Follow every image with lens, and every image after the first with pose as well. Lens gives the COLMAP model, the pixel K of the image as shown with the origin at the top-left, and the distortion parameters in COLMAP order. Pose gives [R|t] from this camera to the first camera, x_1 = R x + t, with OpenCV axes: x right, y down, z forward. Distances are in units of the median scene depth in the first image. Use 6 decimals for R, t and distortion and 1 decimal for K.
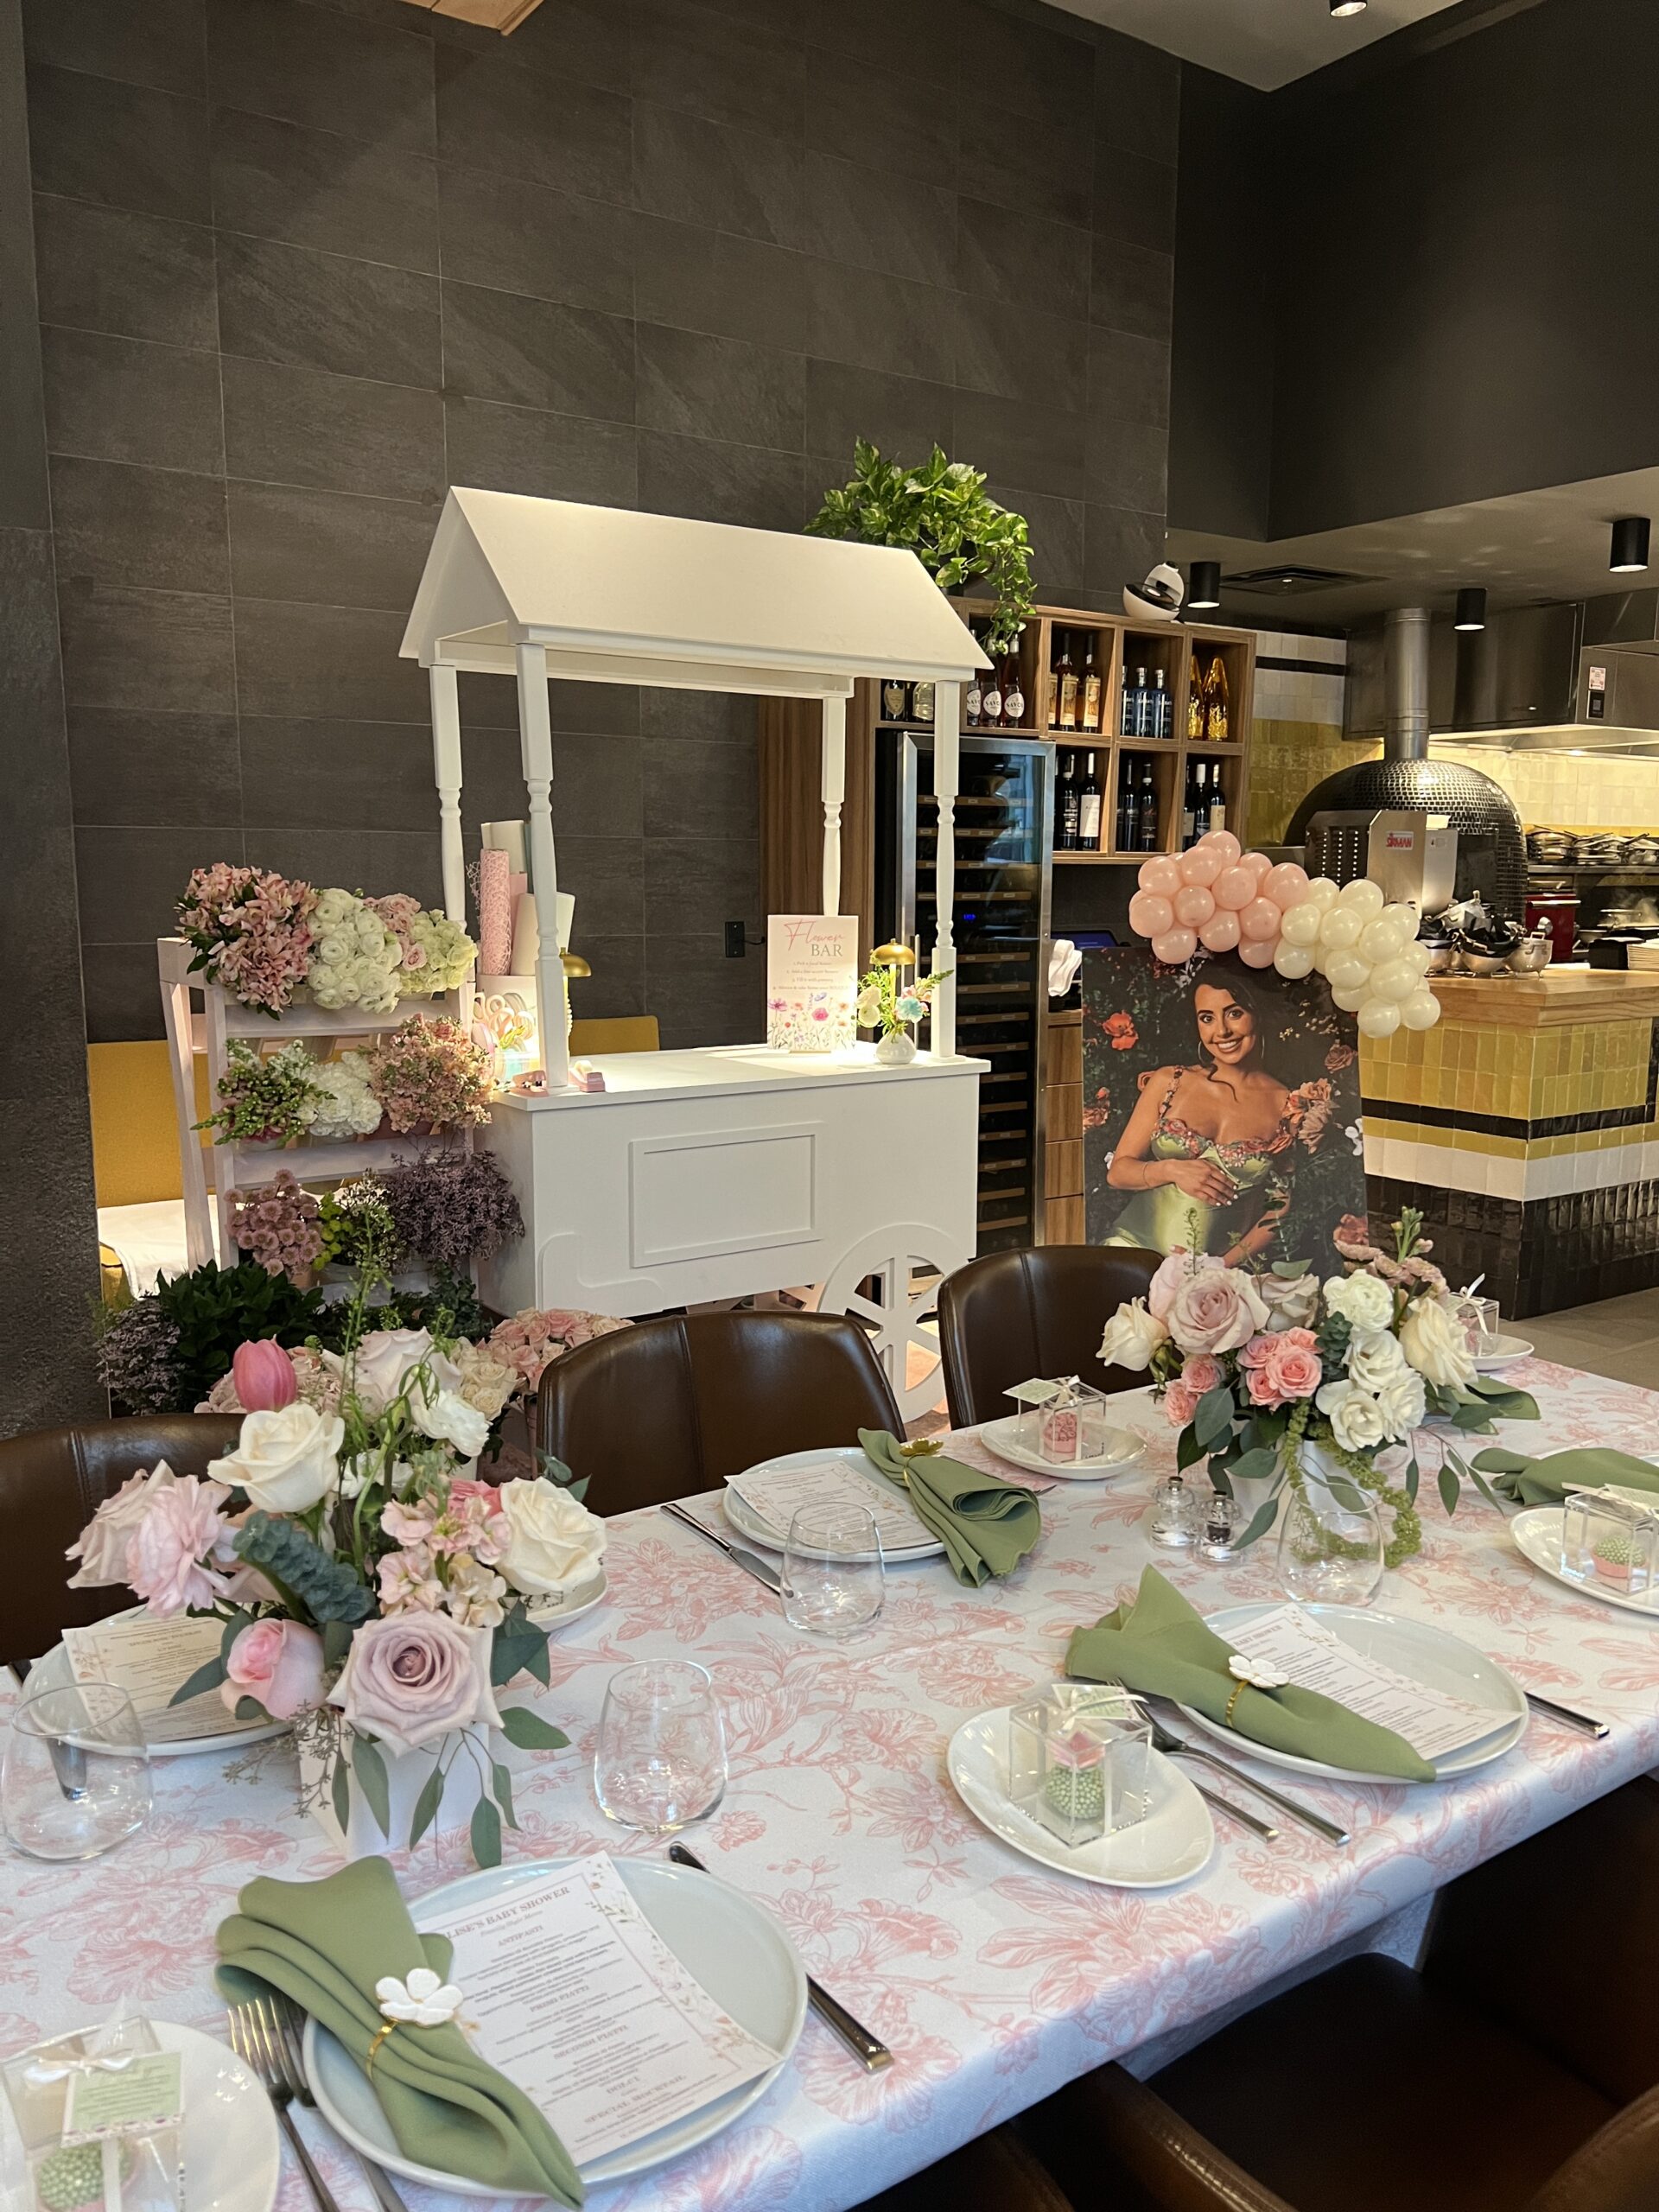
lens RADIAL K [[1662.7, 0, 828.5], [0, 1662.7, 1115.3], [0, 0, 1]] dist [-0.004659, -0.009082]
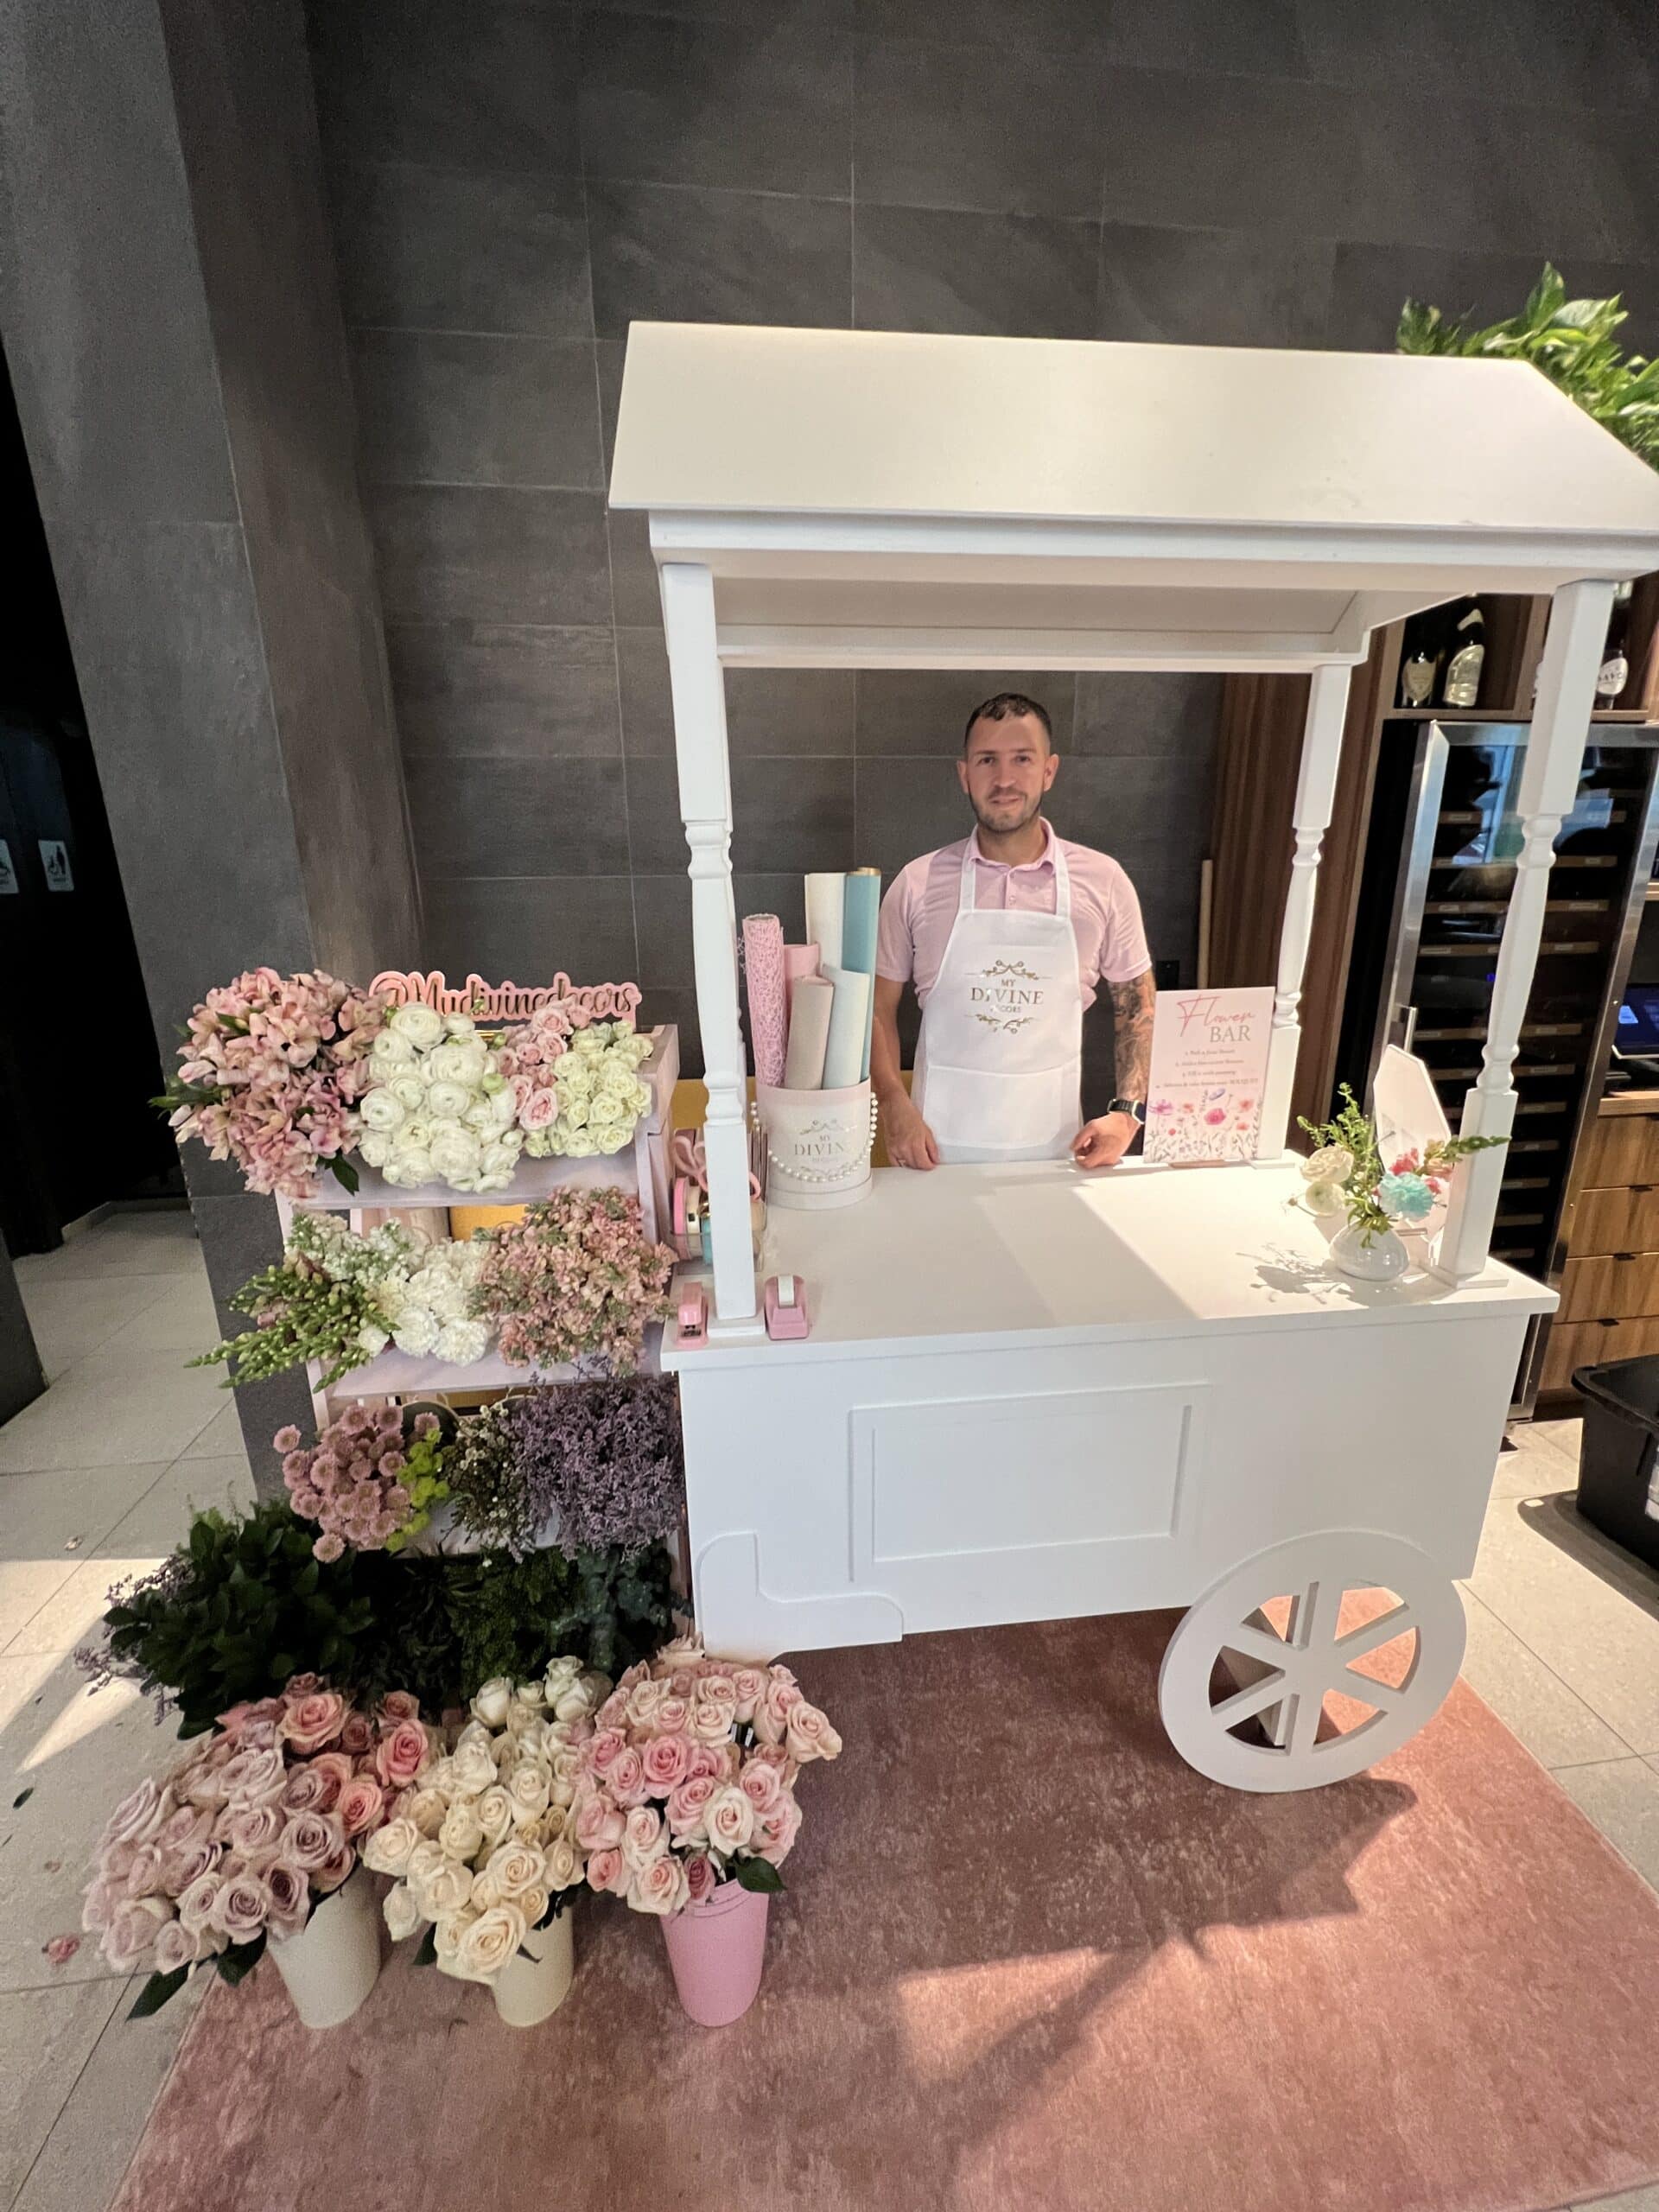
lens RADIAL K [[874.8, 0, 822.1], [0, 874.8, 1093.9], [0, 0, 1]] dist [-0.001893, 0.000148]
pose [[0.884767, 0.101741, -0.454793, -0.000244], [-0.048401, 0.990662, 0.127459, -0.117085], [0.463514, -0.090759, 0.881429, 0.587247]]
